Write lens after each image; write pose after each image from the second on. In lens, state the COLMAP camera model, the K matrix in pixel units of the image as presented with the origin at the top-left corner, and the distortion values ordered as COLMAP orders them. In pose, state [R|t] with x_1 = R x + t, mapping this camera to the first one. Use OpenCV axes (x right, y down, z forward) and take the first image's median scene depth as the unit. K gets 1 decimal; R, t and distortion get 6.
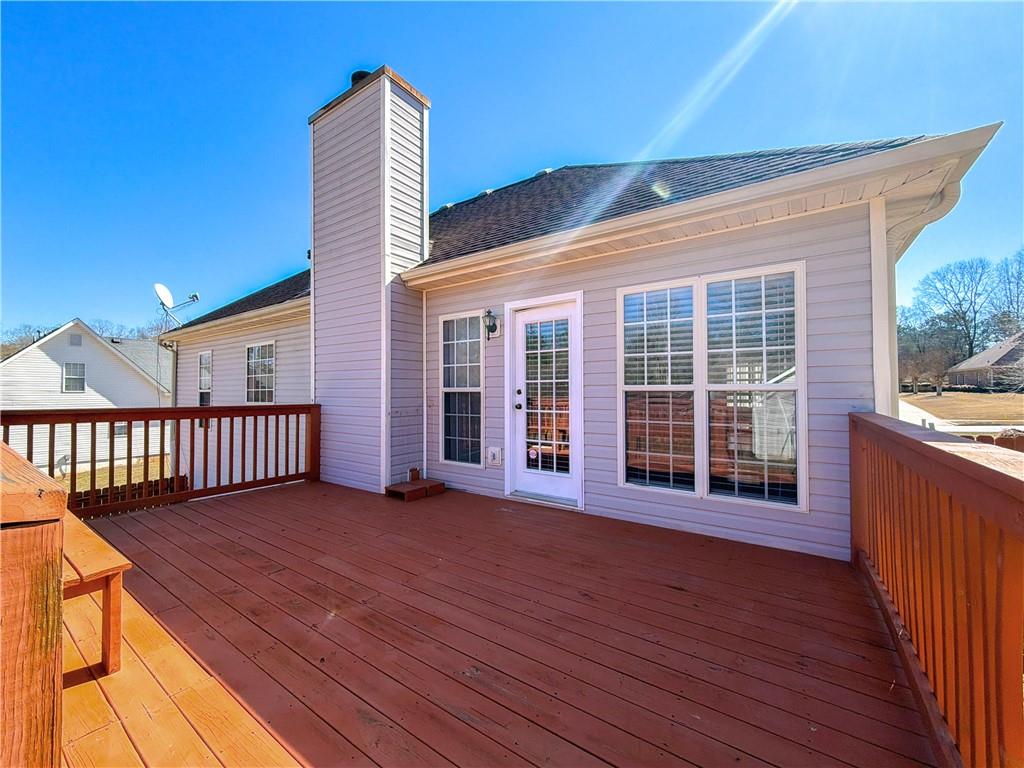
lens RADIAL K [[407.4, 0, 512.0], [0, 407.4, 384.0], [0, 0, 1]] dist [0.000835, 0.000012]
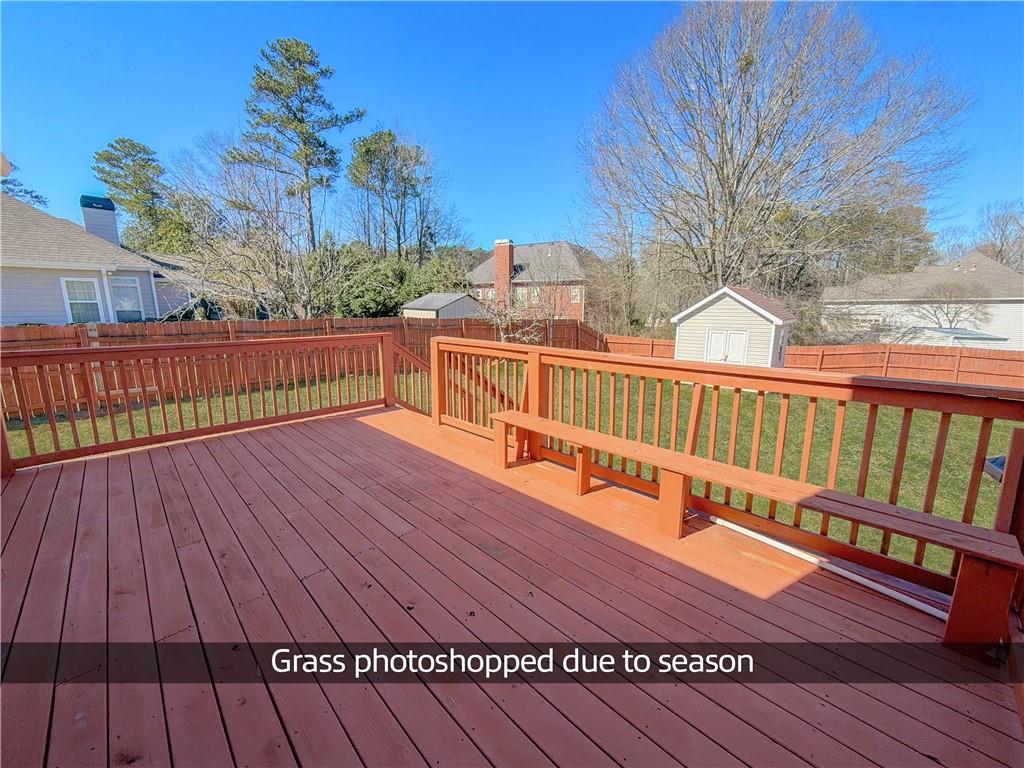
lens RADIAL K [[407.4, 0, 512.0], [0, 407.4, 384.0], [0, 0, 1]] dist [0.000835, 0.000012]
pose [[-0.982869, -0.021575, 0.183039, -1.154661], [0.006649, 0.988328, 0.152195, -0.013915], [-0.184186, 0.150805, -0.971254, 2.407019]]
